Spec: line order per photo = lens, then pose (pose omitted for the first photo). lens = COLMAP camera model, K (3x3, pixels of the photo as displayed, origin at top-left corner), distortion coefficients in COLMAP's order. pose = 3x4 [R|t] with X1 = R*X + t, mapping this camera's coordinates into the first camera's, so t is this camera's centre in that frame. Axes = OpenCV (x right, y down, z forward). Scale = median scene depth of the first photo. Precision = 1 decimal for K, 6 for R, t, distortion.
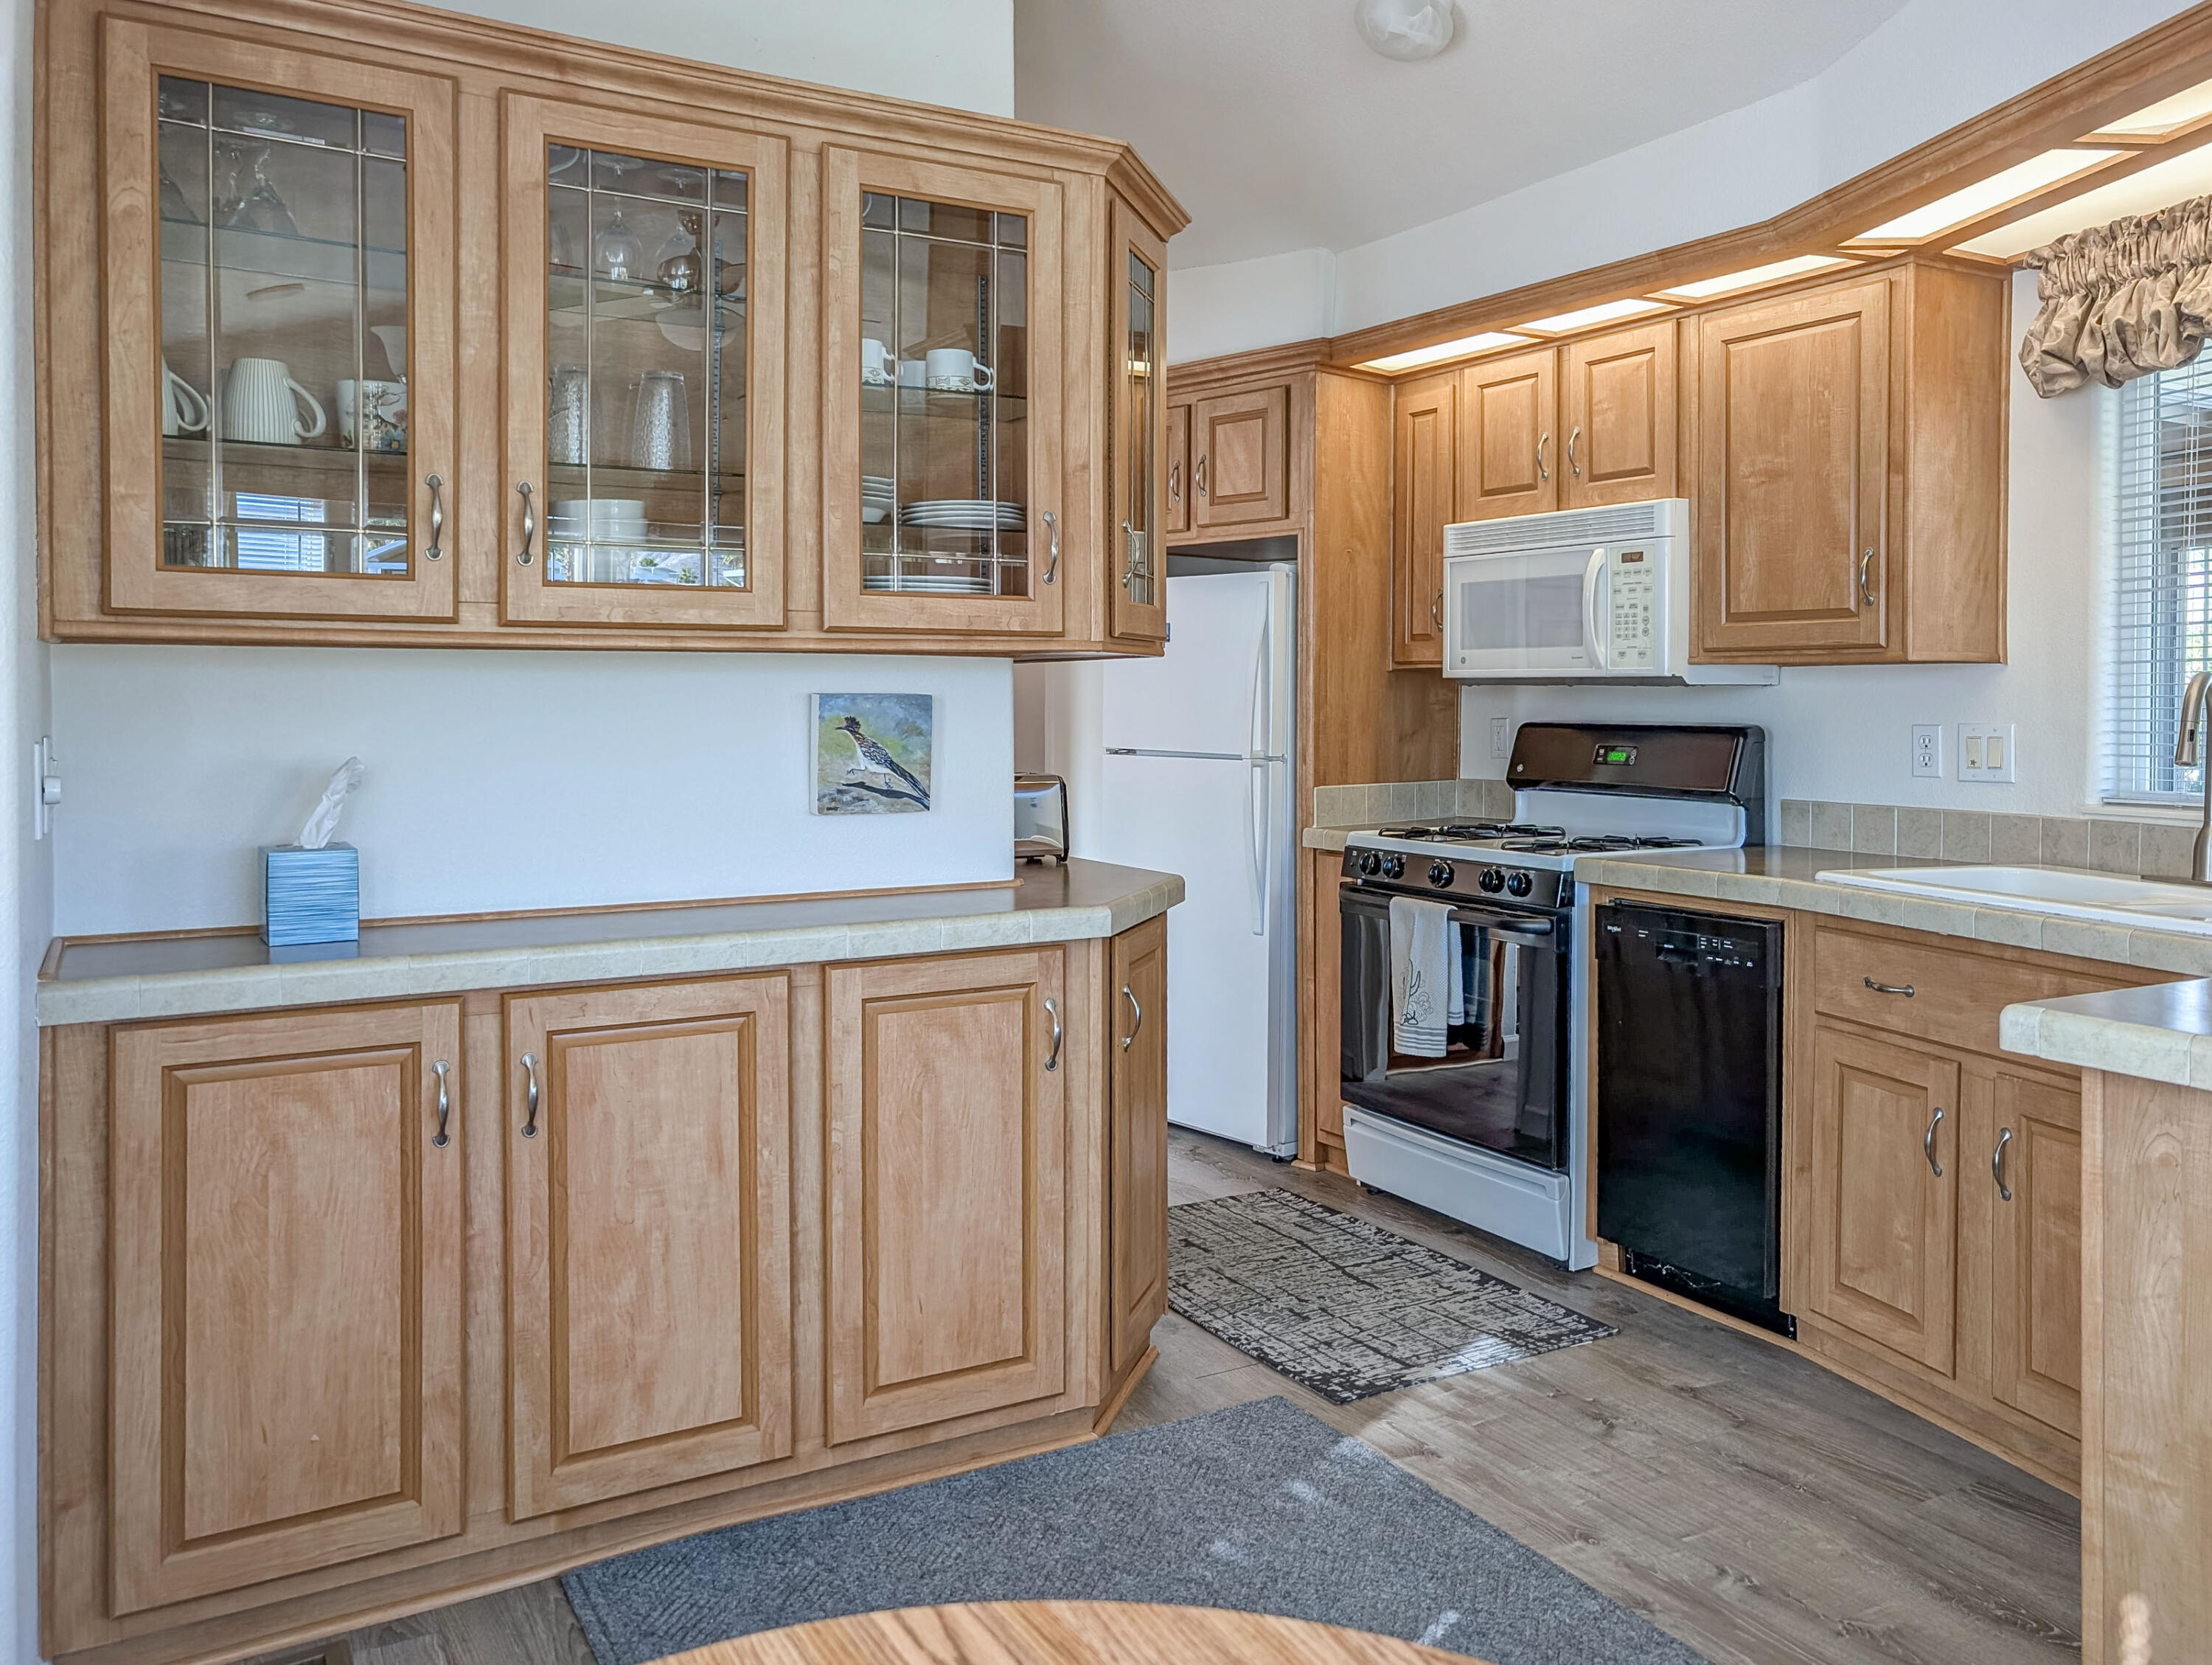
lens RADIAL K [[1706.1, 0, 1104.2], [0, 1706.1, 726.5], [0, 0, 1]] dist [-0.013573, 0.013629]
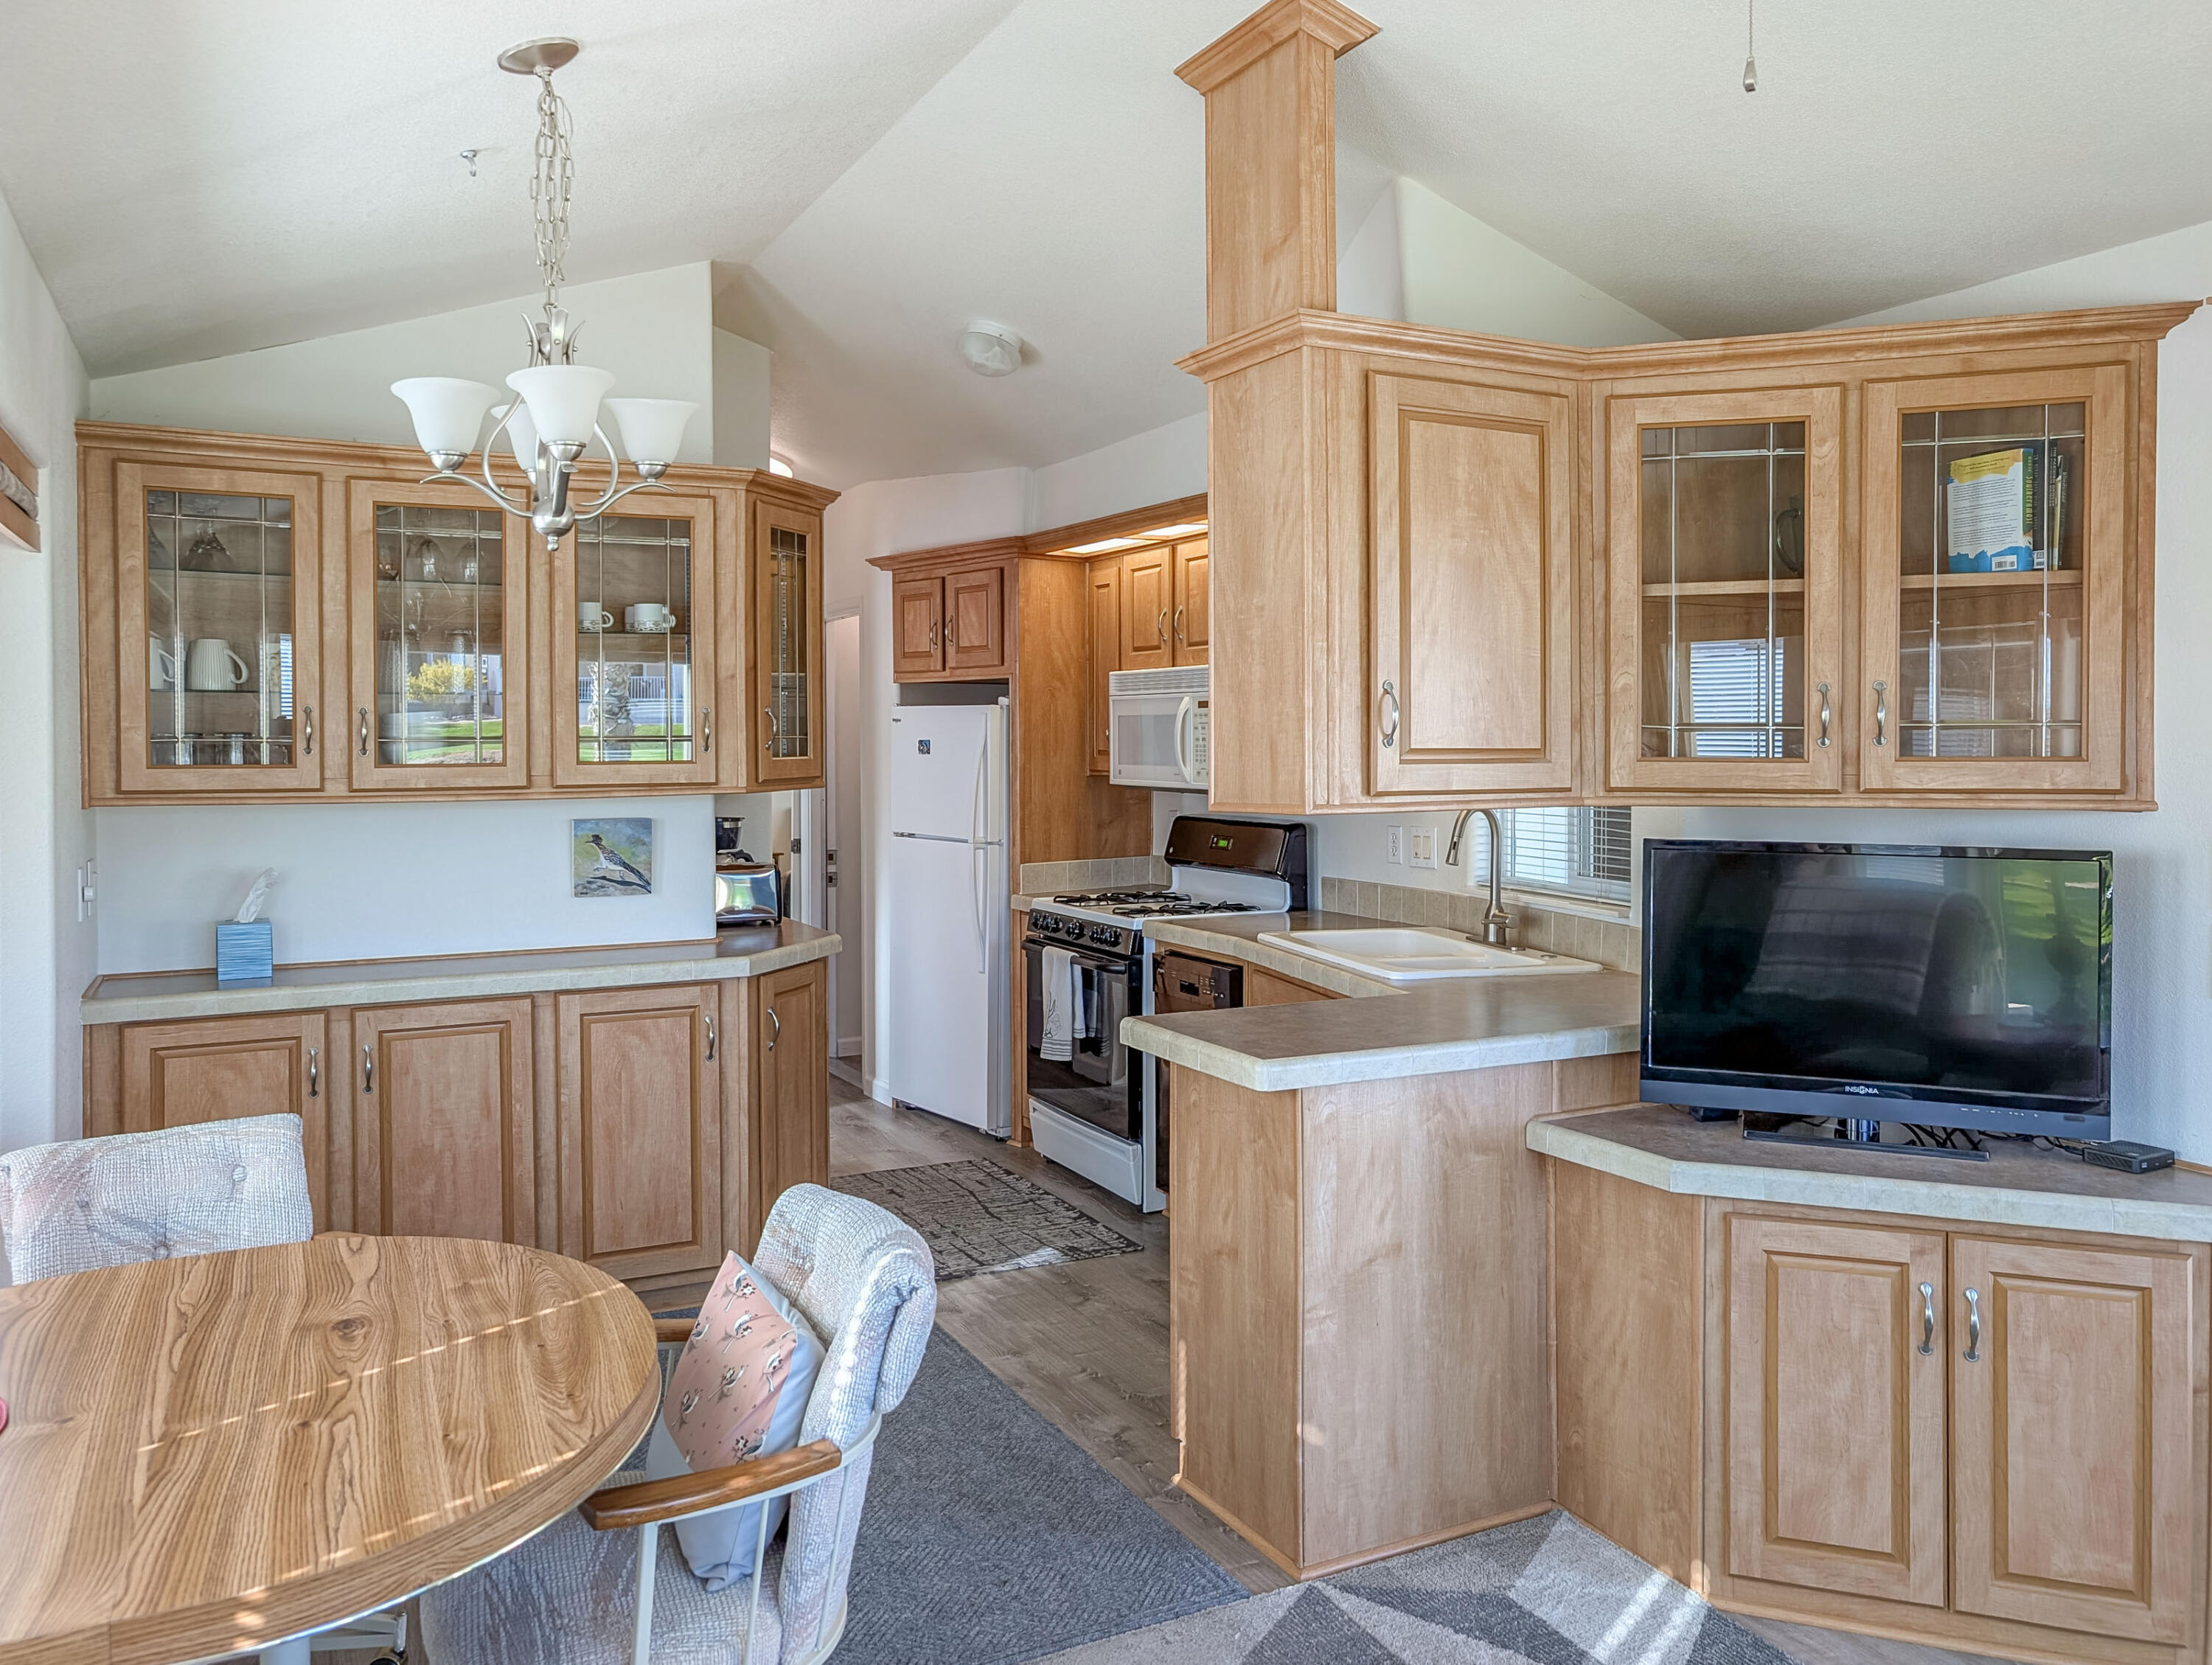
lens RADIAL K [[1673.9, 0, 1060.0], [0, 1673.9, 753.3], [0, 0, 1]] dist [-0.034204, 0.061271]
pose [[0.996831, -0.007414, -0.079198, 0.441209], [0.006938, 0.999956, -0.006286, -0.074860], [0.079241, 0.005716, 0.996839, -0.547849]]
